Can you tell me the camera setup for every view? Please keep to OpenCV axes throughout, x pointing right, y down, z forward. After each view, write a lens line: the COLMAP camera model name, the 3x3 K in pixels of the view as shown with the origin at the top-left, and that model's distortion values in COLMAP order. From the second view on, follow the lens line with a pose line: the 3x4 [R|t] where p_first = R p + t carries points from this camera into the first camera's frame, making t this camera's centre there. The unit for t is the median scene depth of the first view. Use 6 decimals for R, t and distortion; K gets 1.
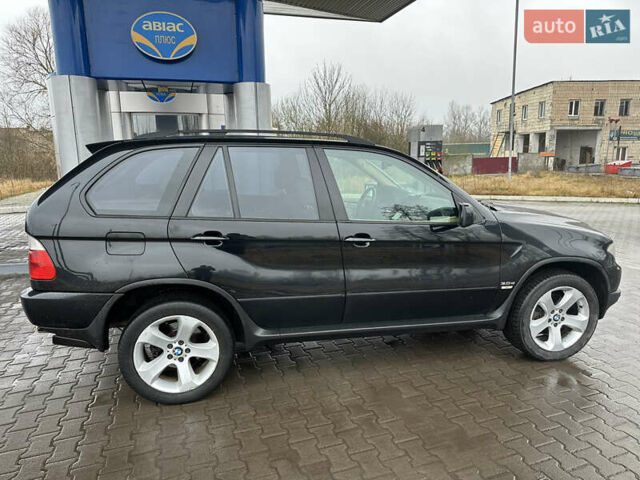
lens RADIAL K [[449.5, 0, 324.0], [0, 449.5, 240.2], [0, 0, 1]] dist [0.037041, -0.039327]
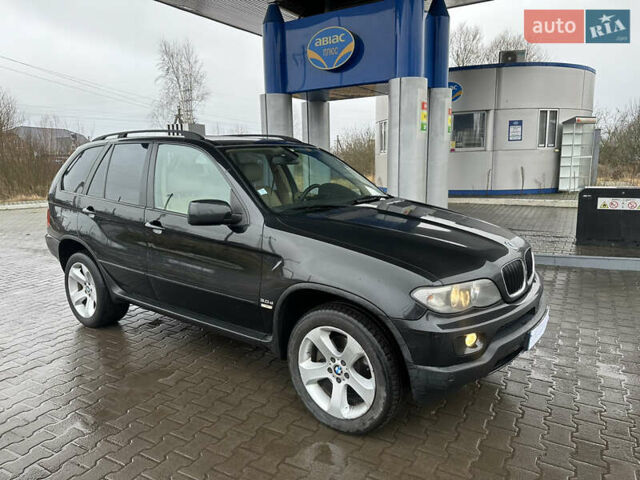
lens RADIAL K [[449.5, 0, 314.2], [0, 449.5, 237.7], [0, 0, 1]] dist [0.037041, -0.039327]
pose [[0.658094, 0.127549, -0.742054, 1.002868], [-0.133115, 0.989732, 0.052067, -0.071296], [0.741075, 0.064514, 0.668315, 0.478785]]
